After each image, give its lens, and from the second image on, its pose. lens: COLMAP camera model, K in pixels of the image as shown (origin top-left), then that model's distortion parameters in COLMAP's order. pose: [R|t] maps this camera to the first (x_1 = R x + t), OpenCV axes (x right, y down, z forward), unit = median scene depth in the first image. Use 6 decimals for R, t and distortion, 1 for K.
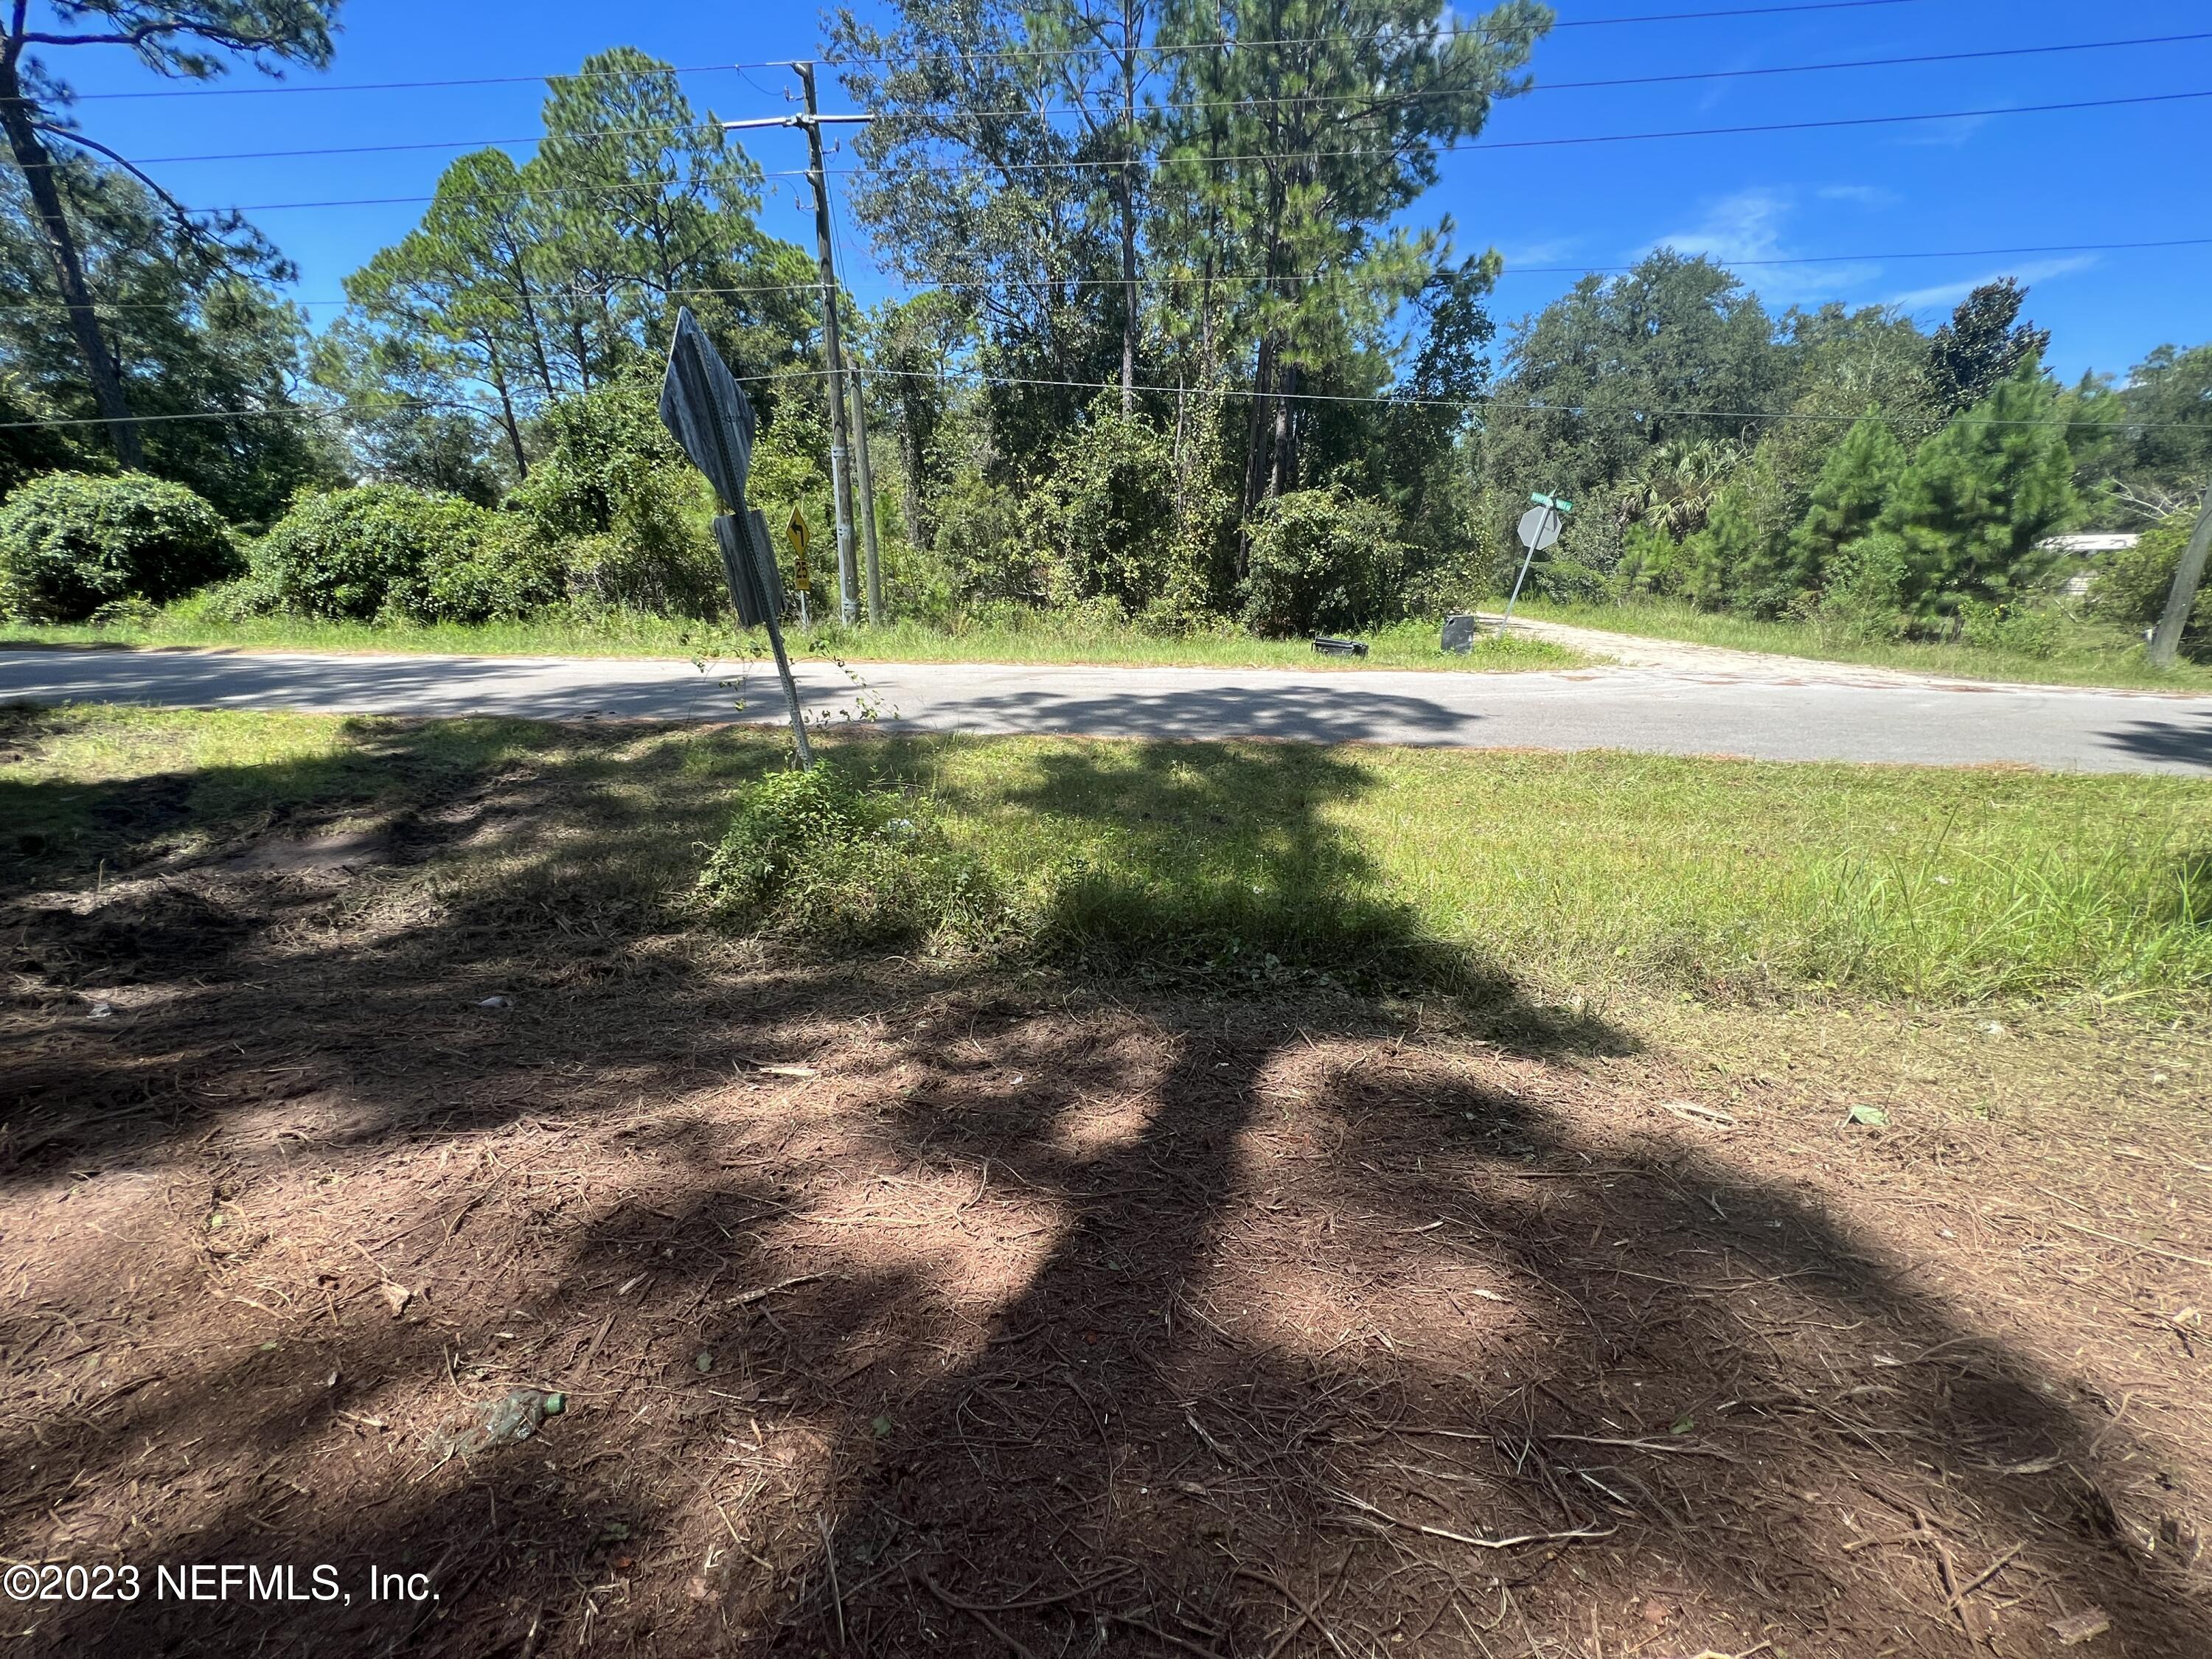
lens RADIAL K [[889.4, 0, 1108.3], [0, 889.4, 828.1], [0, 0, 1]] dist [-0.003373, 0.001760]
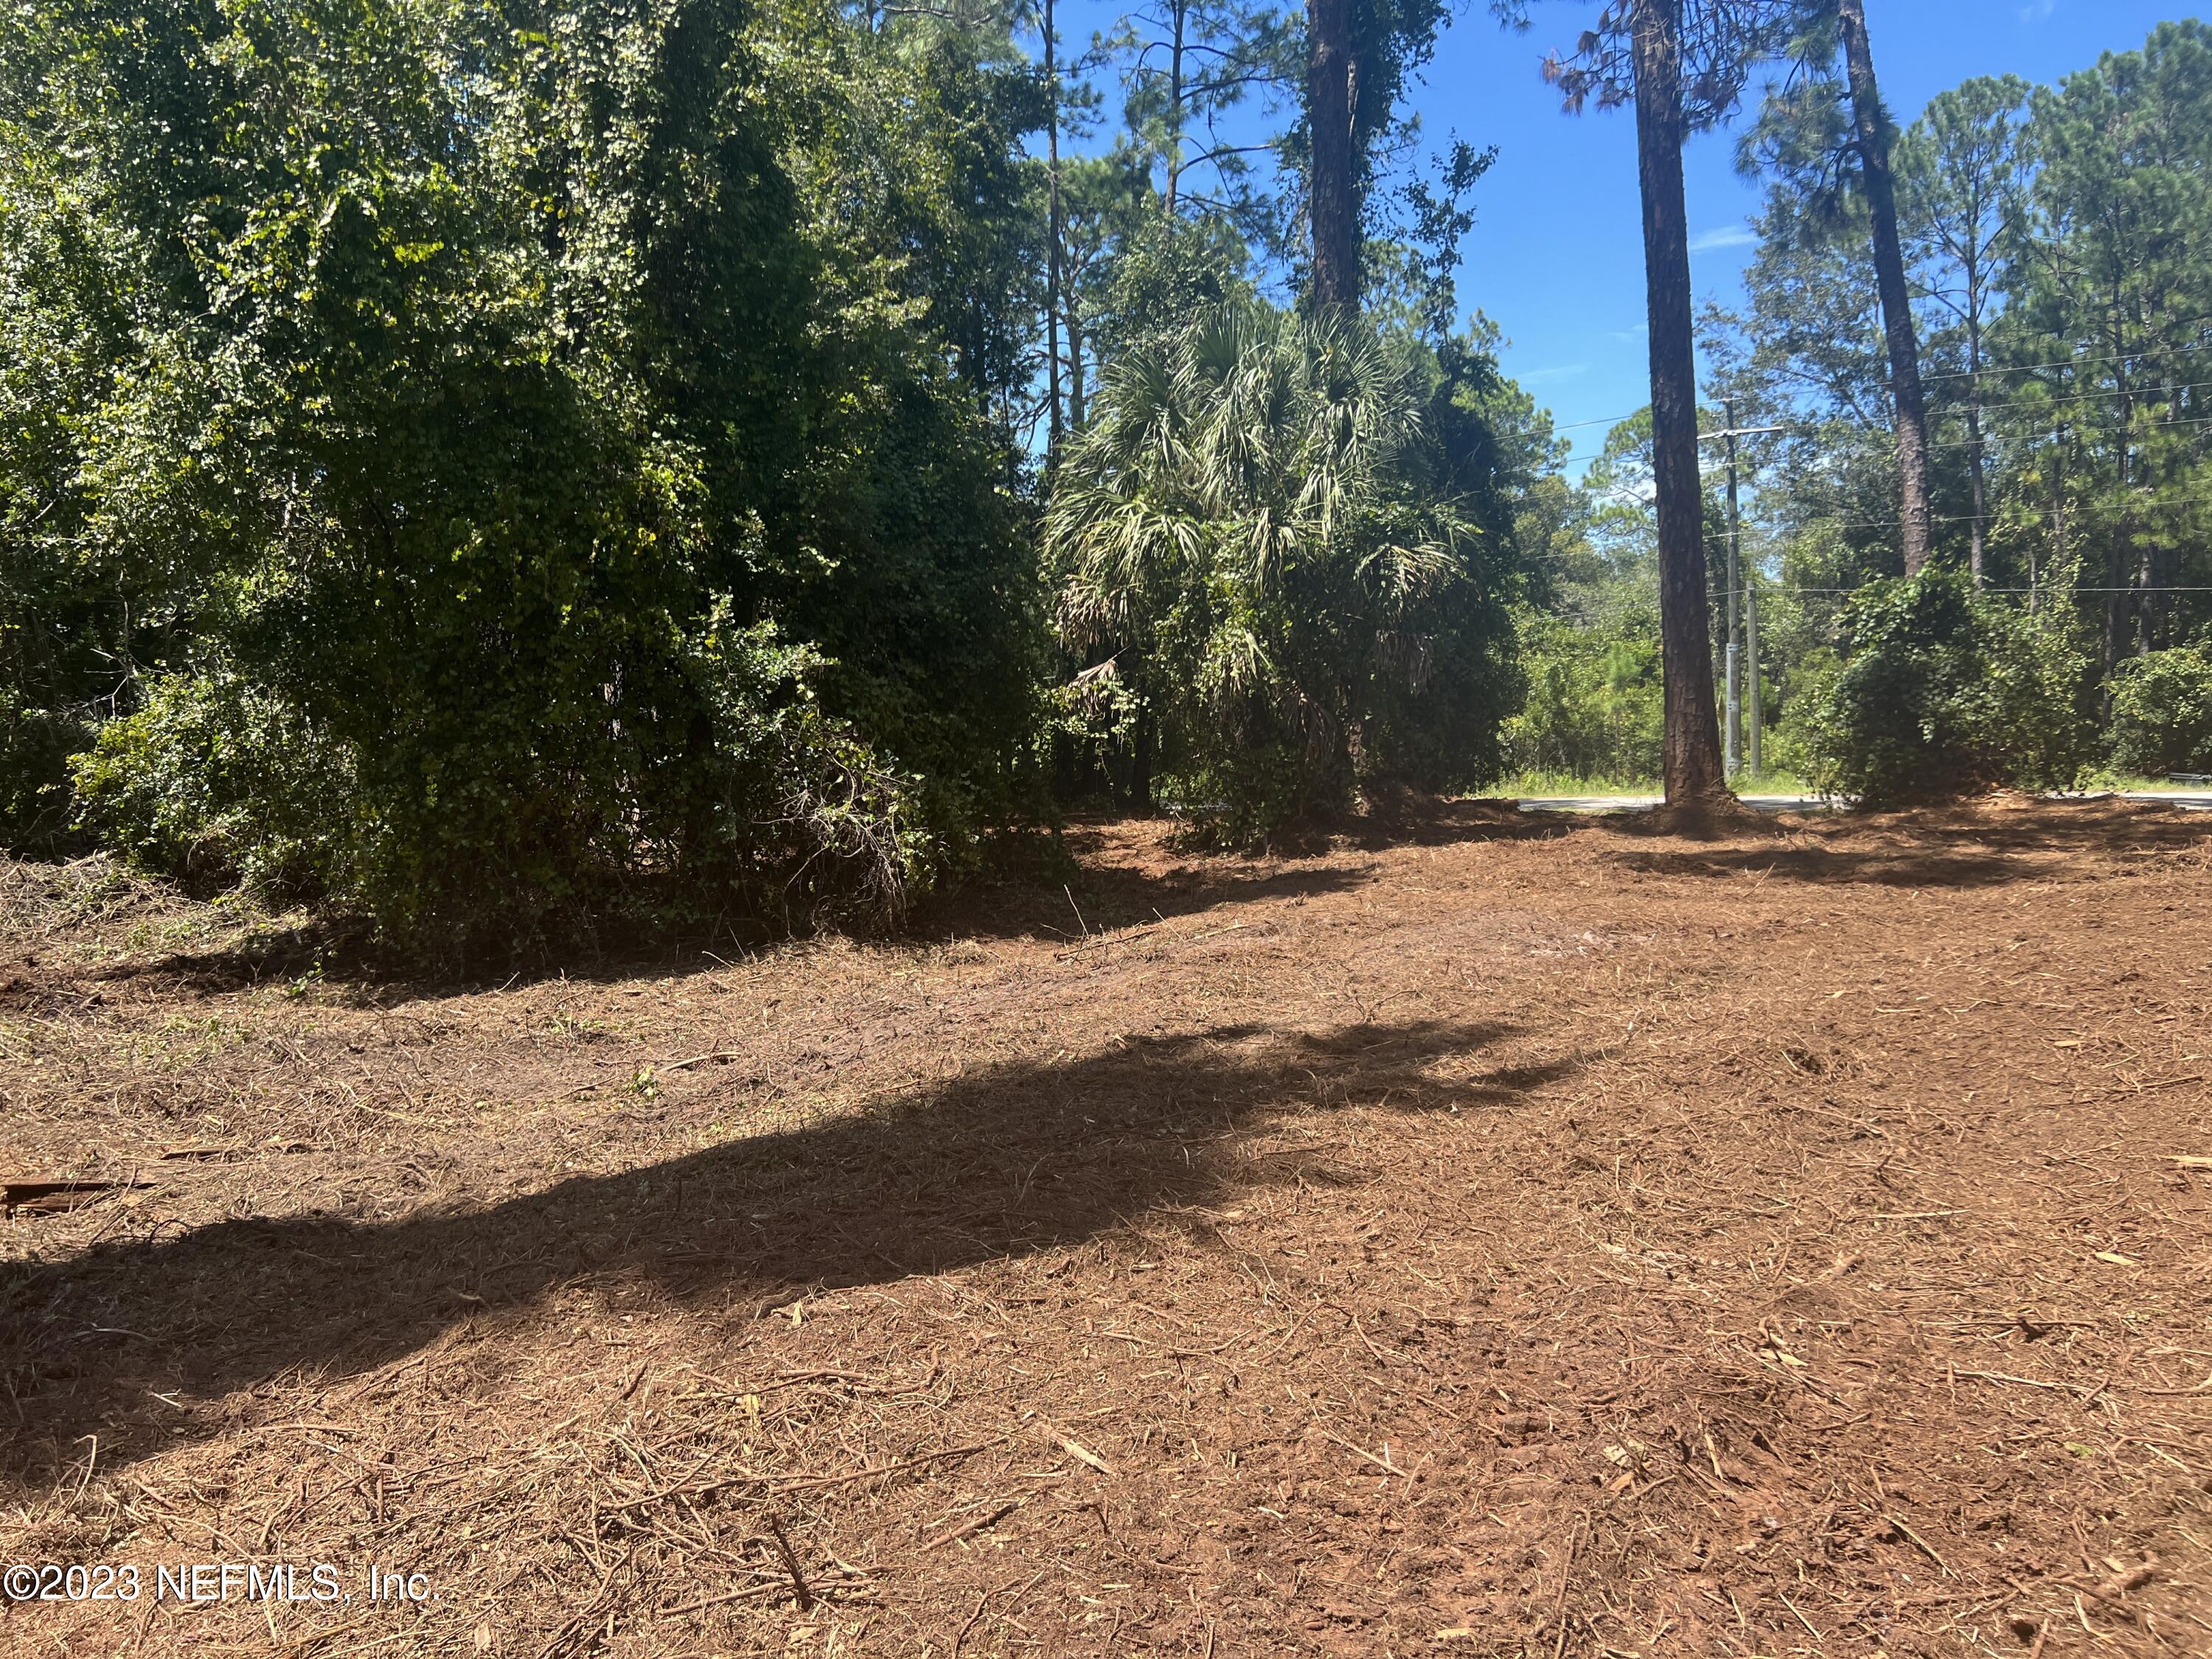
lens RADIAL K [[1669.5, 0, 1099.6], [0, 1669.5, 821.4], [0, 0, 1]] dist [0.064967, -0.071493]
pose [[0.915945, -0.016845, -0.400949, -0.147524], [-0.074382, 0.974680, -0.210872, 0.356067], [0.394349, 0.222971, 0.891500, -1.305296]]
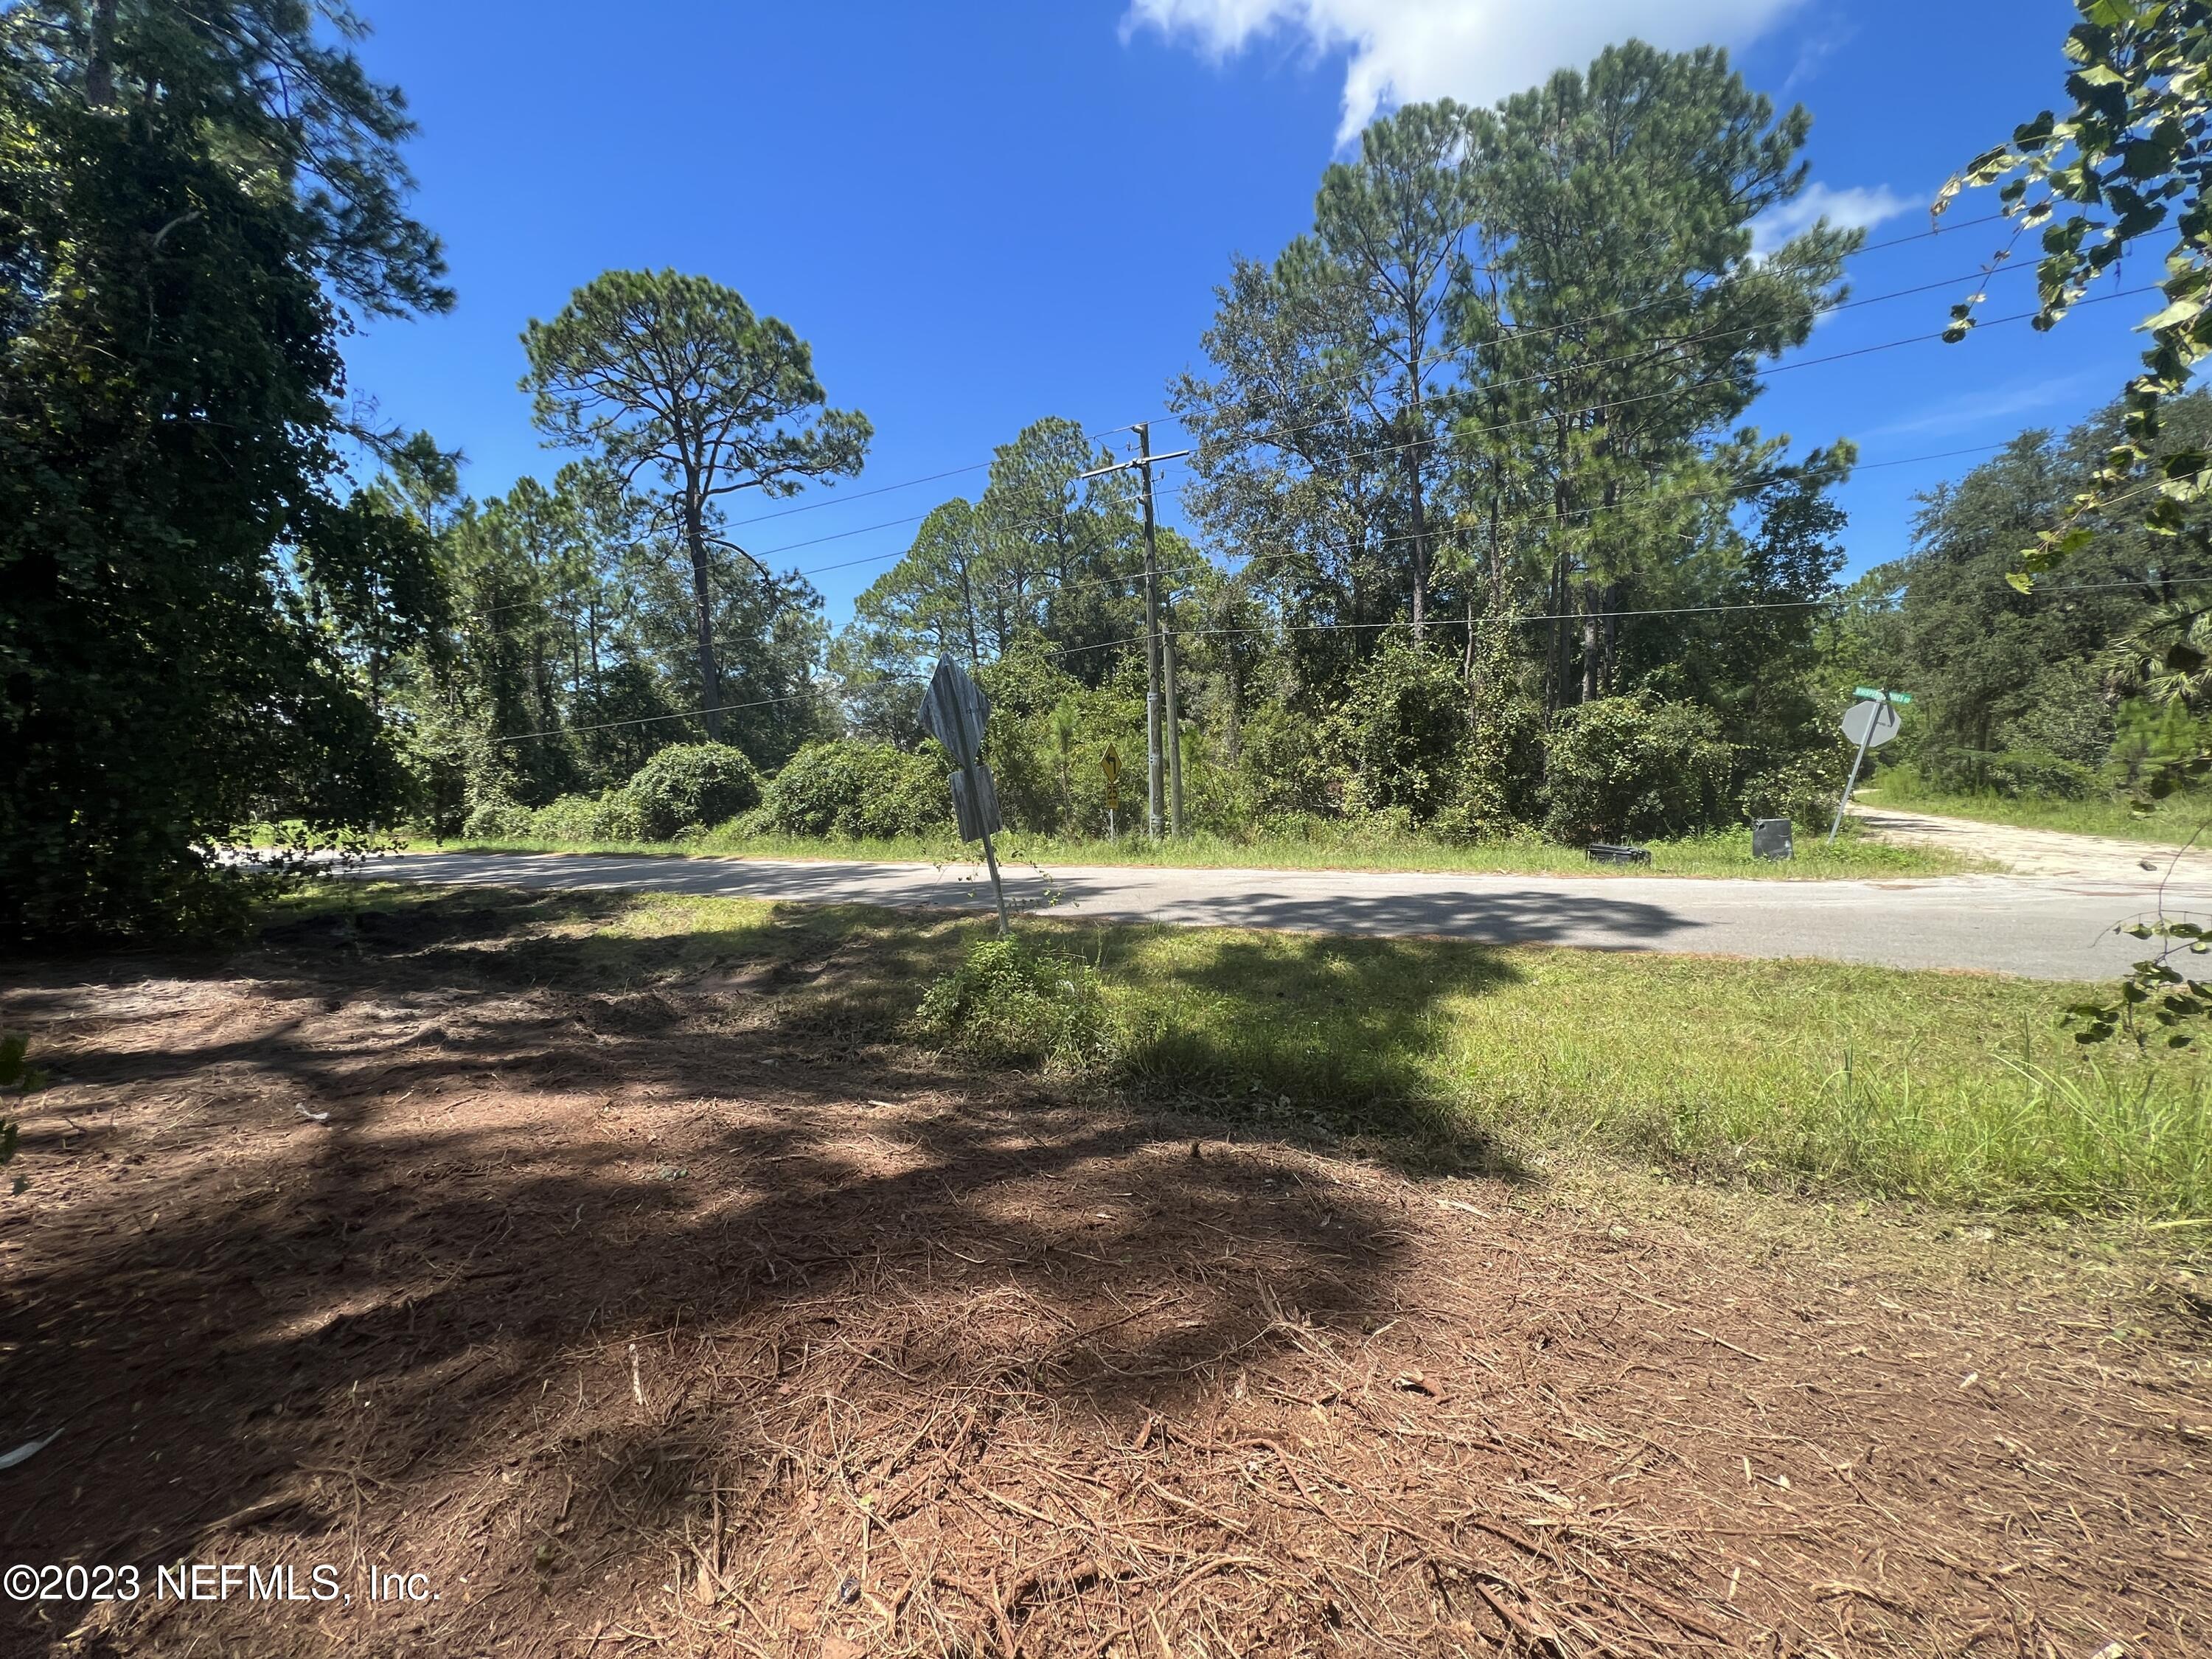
lens RADIAL K [[889.4, 0, 1113.0], [0, 889.4, 827.1], [0, 0, 1]] dist [-0.003373, 0.001760]
pose [[0.925220, -0.014847, -0.379141, 0.087688], [-0.072836, 0.973702, -0.215871, 0.012296], [0.372376, 0.227343, 0.899806, -0.058794]]
